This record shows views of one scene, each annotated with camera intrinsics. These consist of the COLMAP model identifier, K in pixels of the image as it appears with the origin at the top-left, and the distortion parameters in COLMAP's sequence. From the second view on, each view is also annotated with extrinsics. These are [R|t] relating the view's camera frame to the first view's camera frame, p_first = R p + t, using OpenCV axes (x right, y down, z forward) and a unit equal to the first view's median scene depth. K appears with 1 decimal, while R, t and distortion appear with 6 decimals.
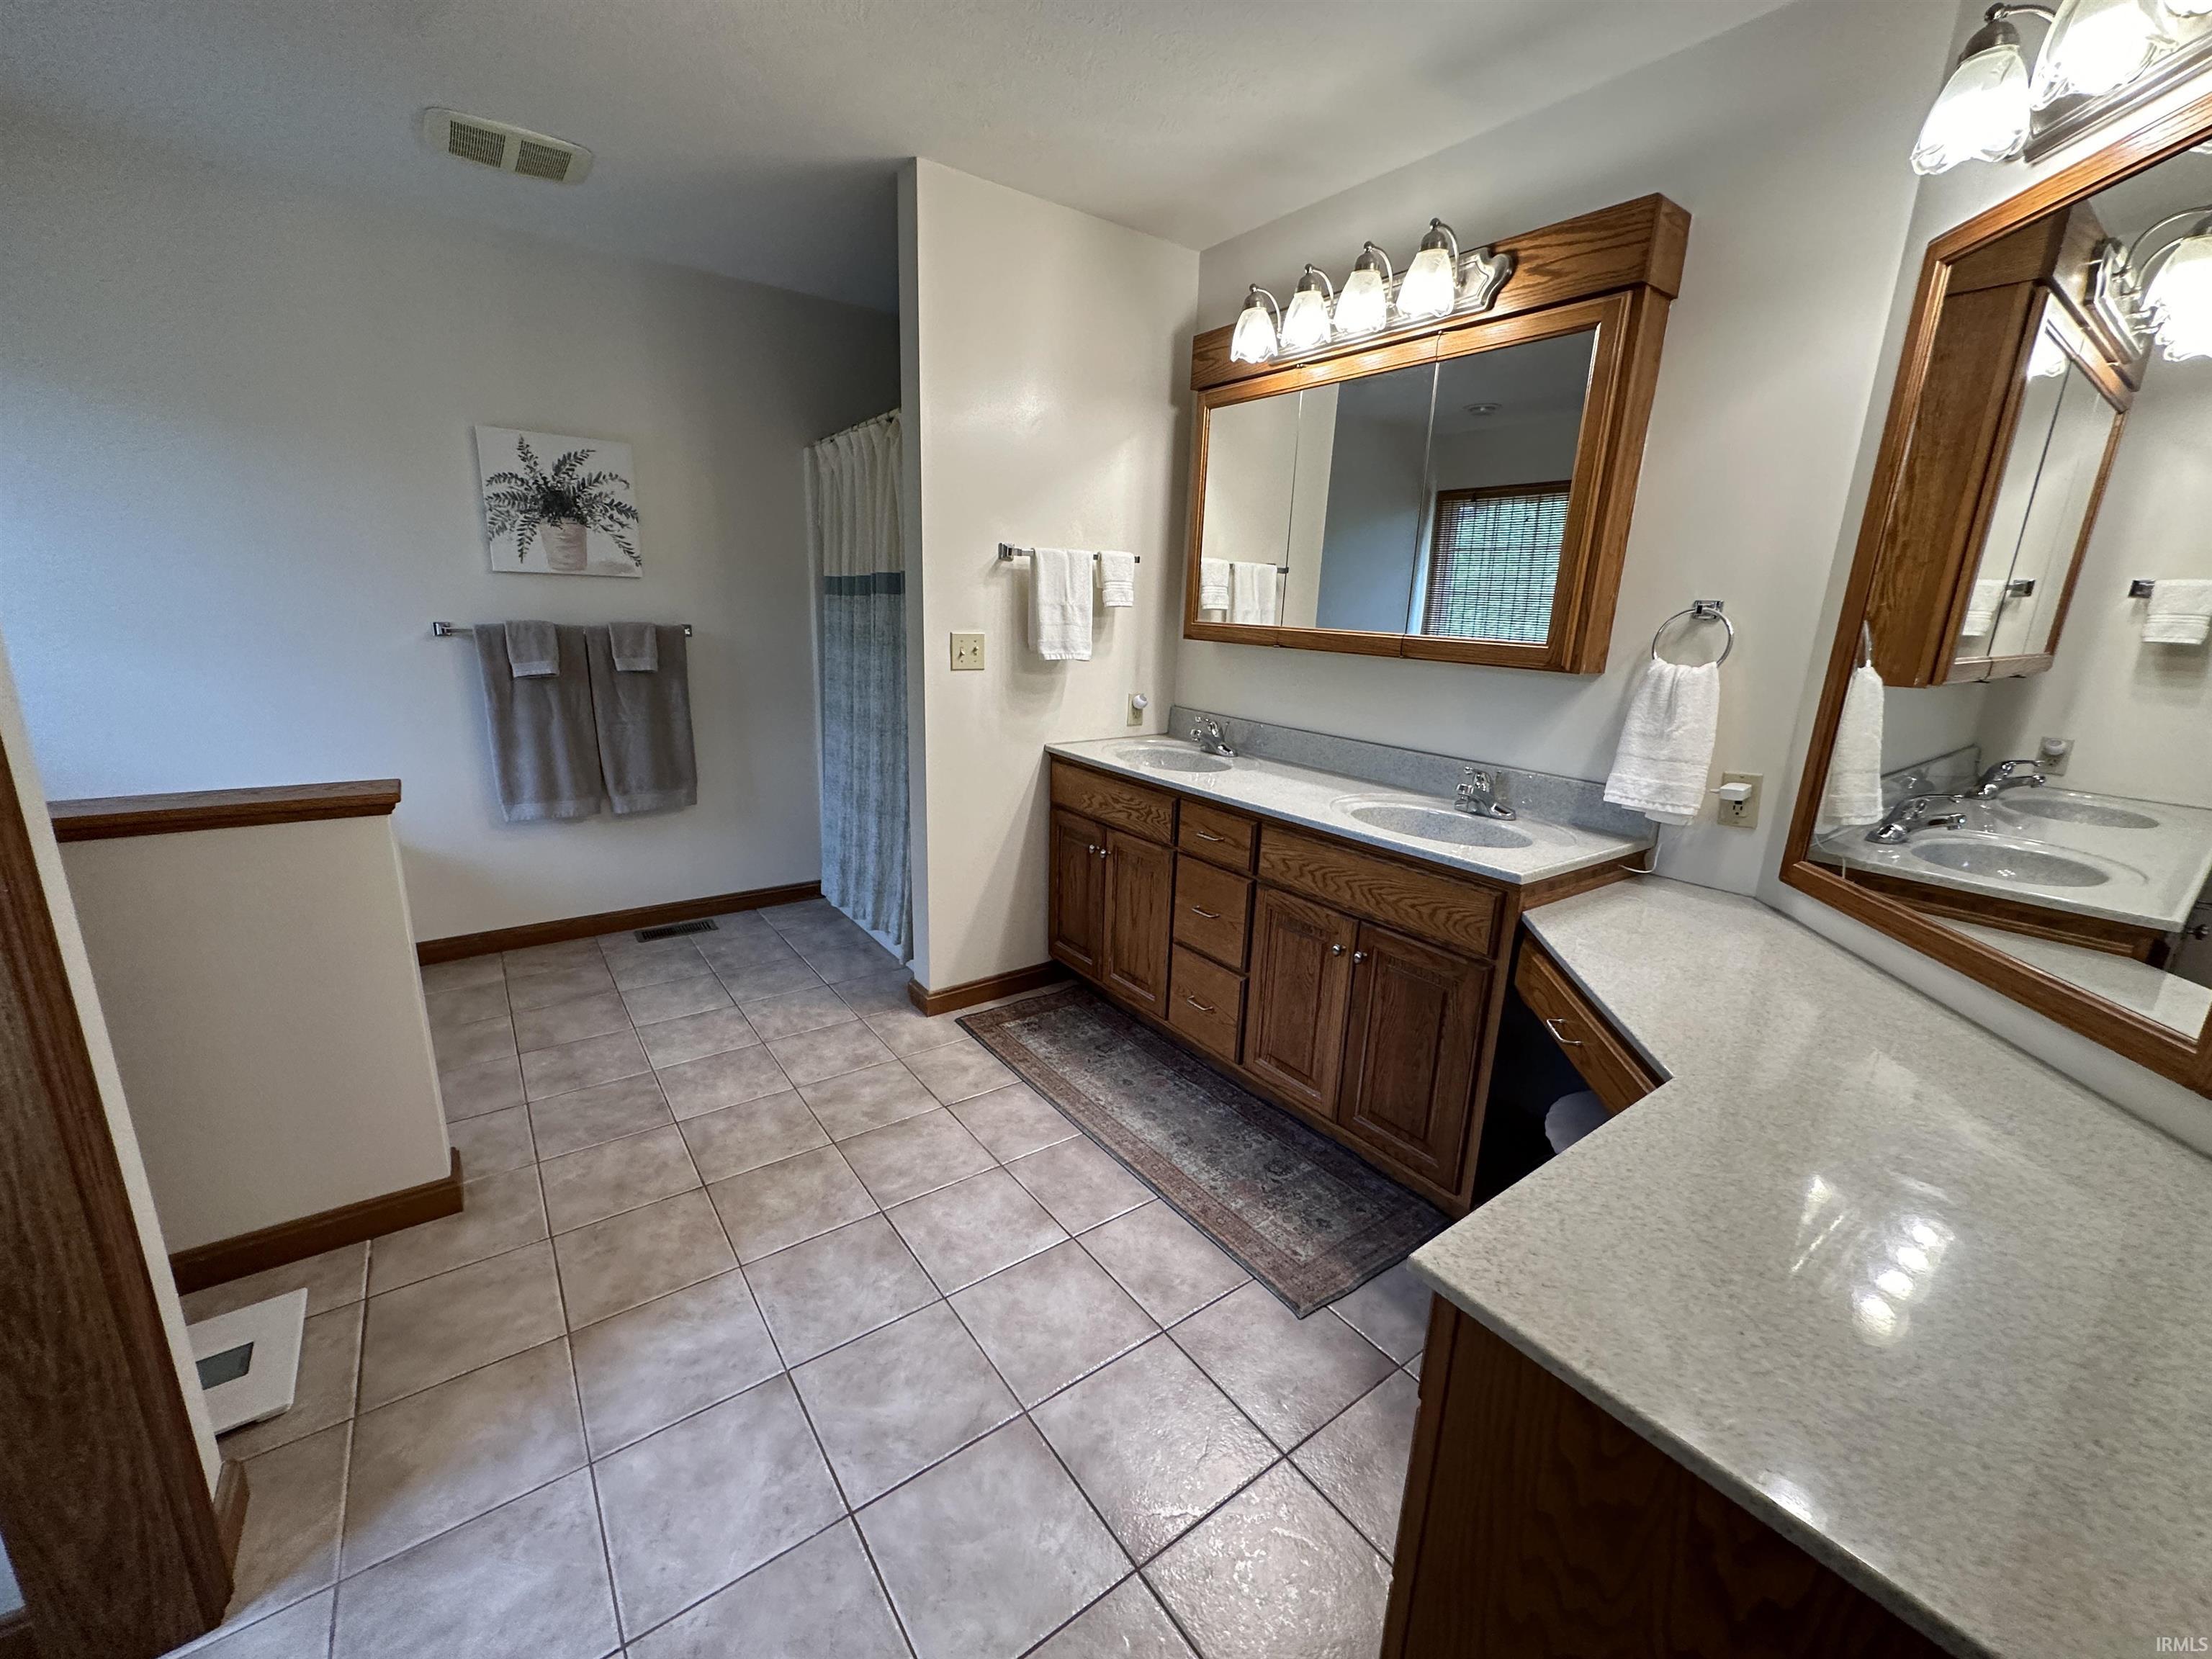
lens RADIAL K [[887.1, 0, 1106.6], [0, 887.1, 833.4], [0, 0, 1]] dist [-0.003620, 0.000067]
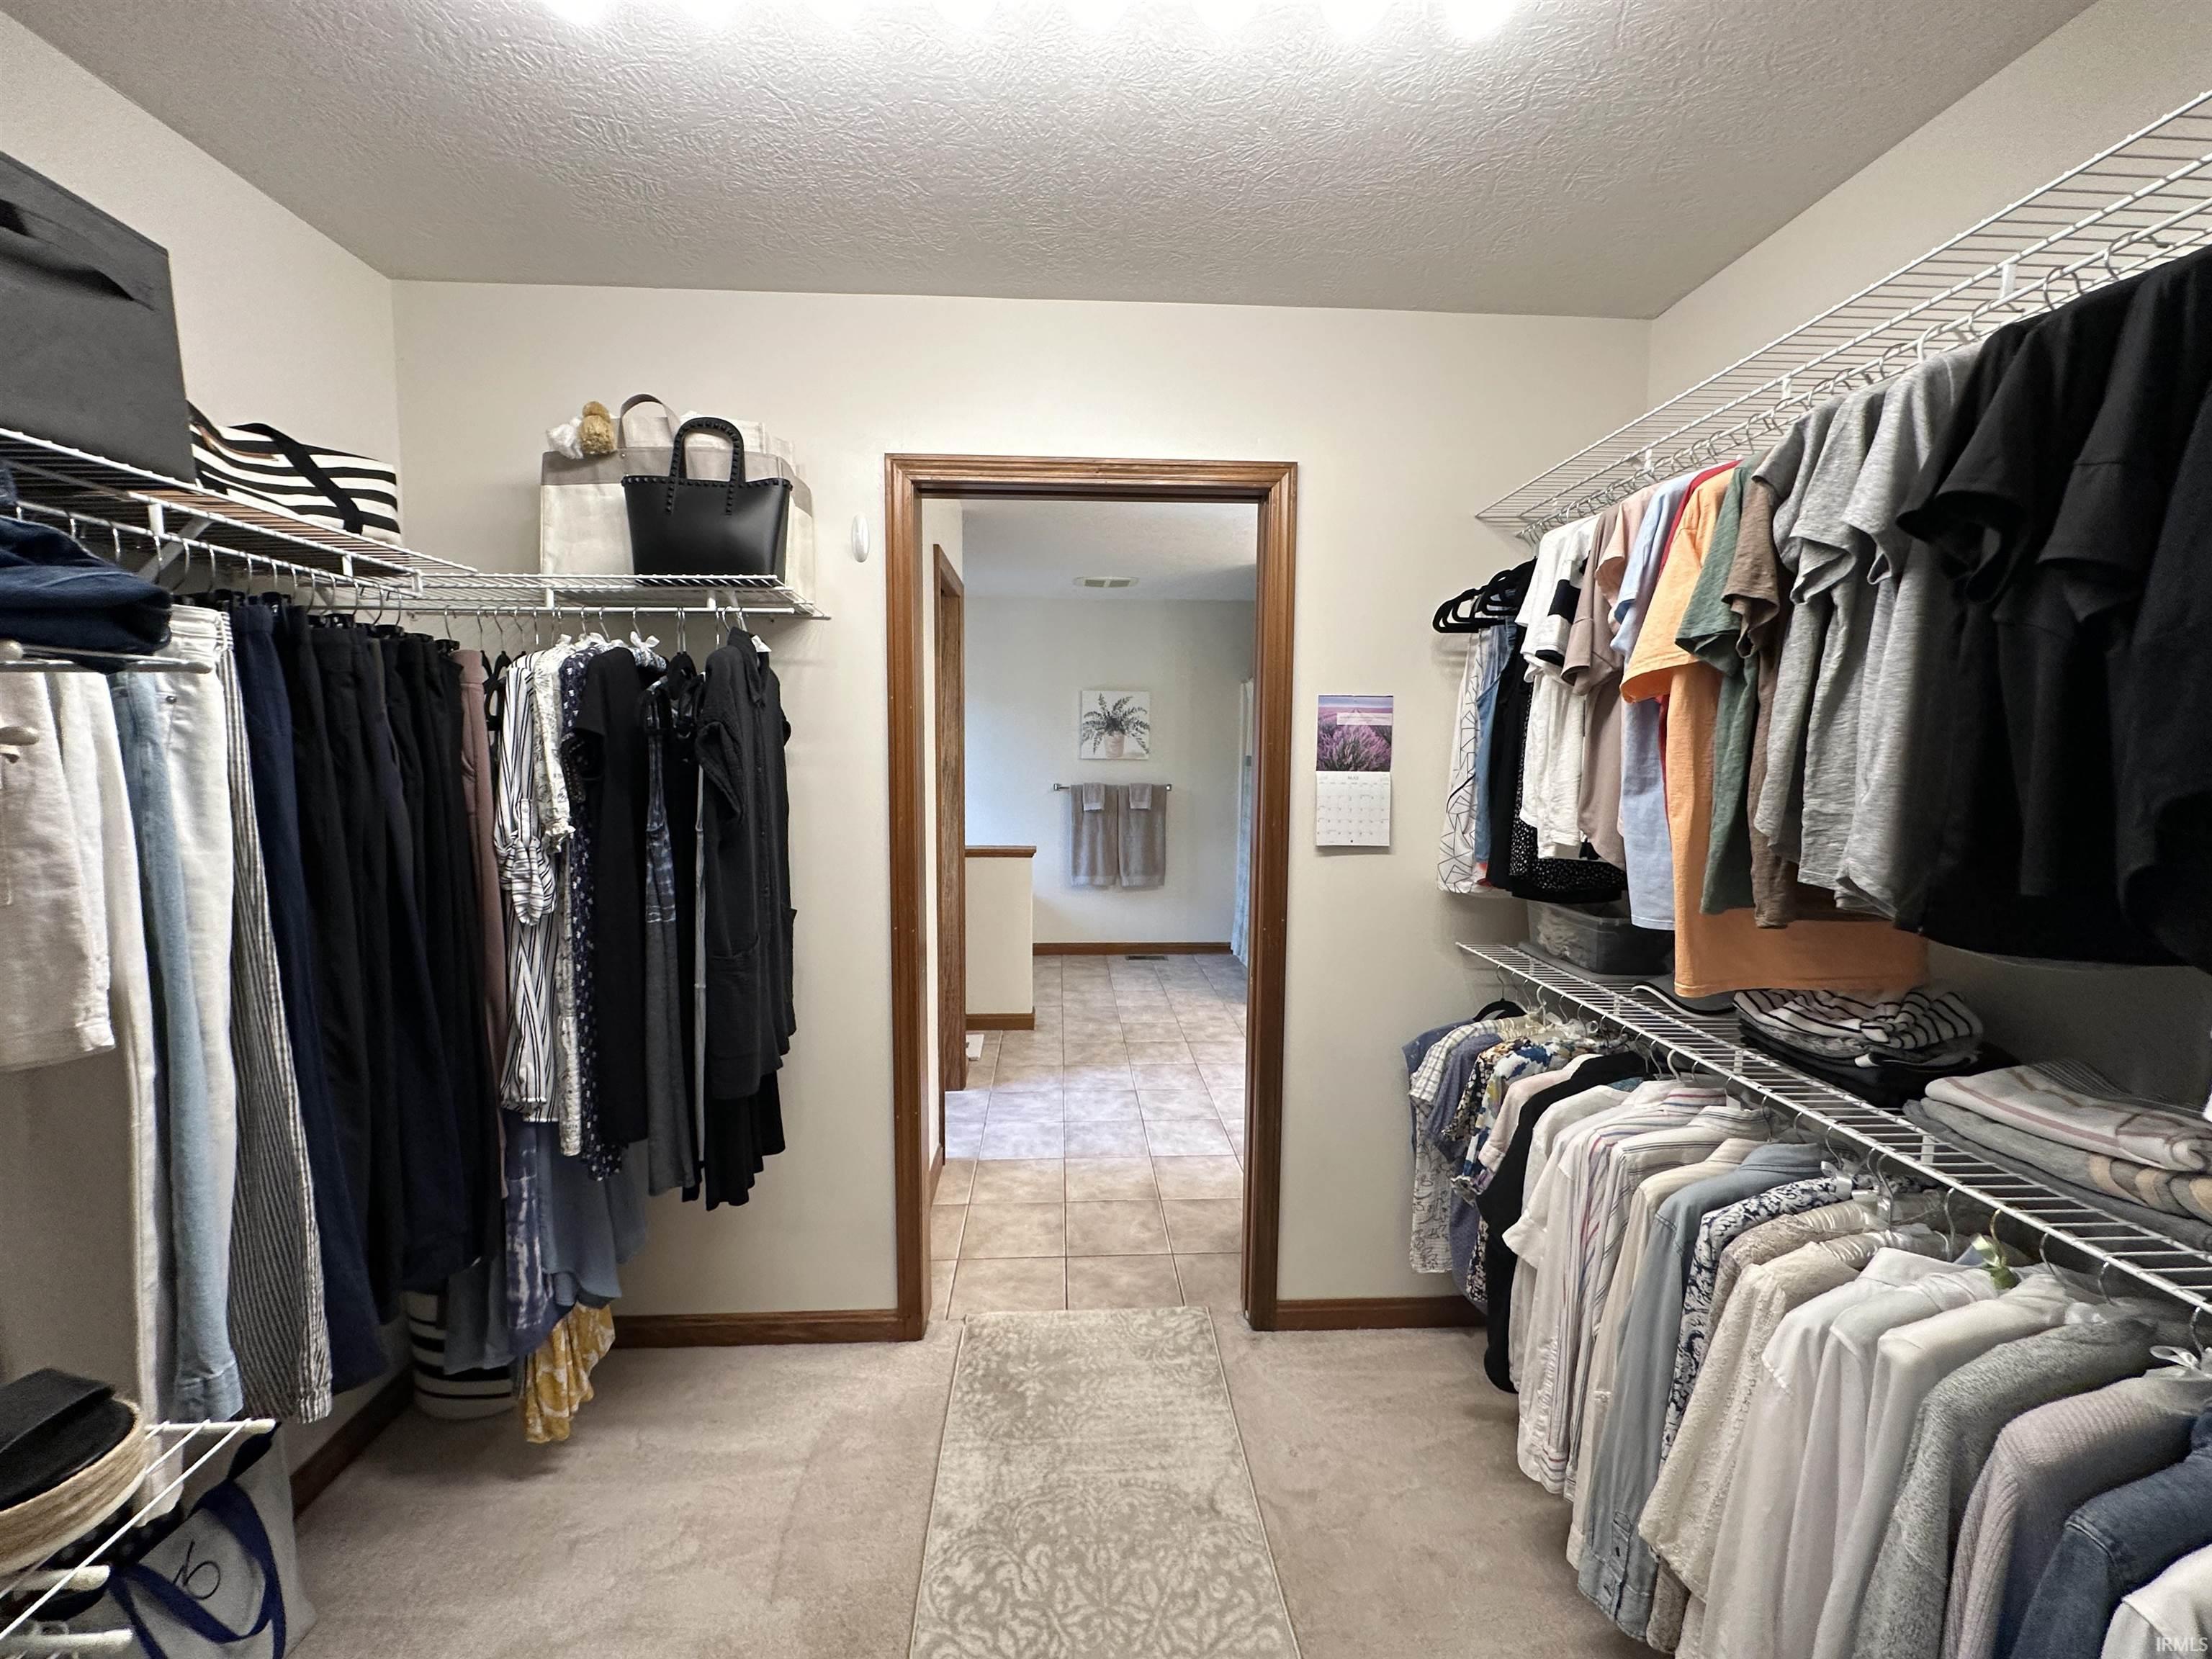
lens RADIAL K [[887.1, 0, 1099.0], [0, 887.1, 846.2], [0, 0, 1]] dist [-0.003620, 0.000067]
pose [[0.834676, 0.032846, -0.549761, 0.436731], [-0.116385, 0.986196, -0.117779, 0.126603], [0.538304, 0.162291, 0.826977, -0.588481]]
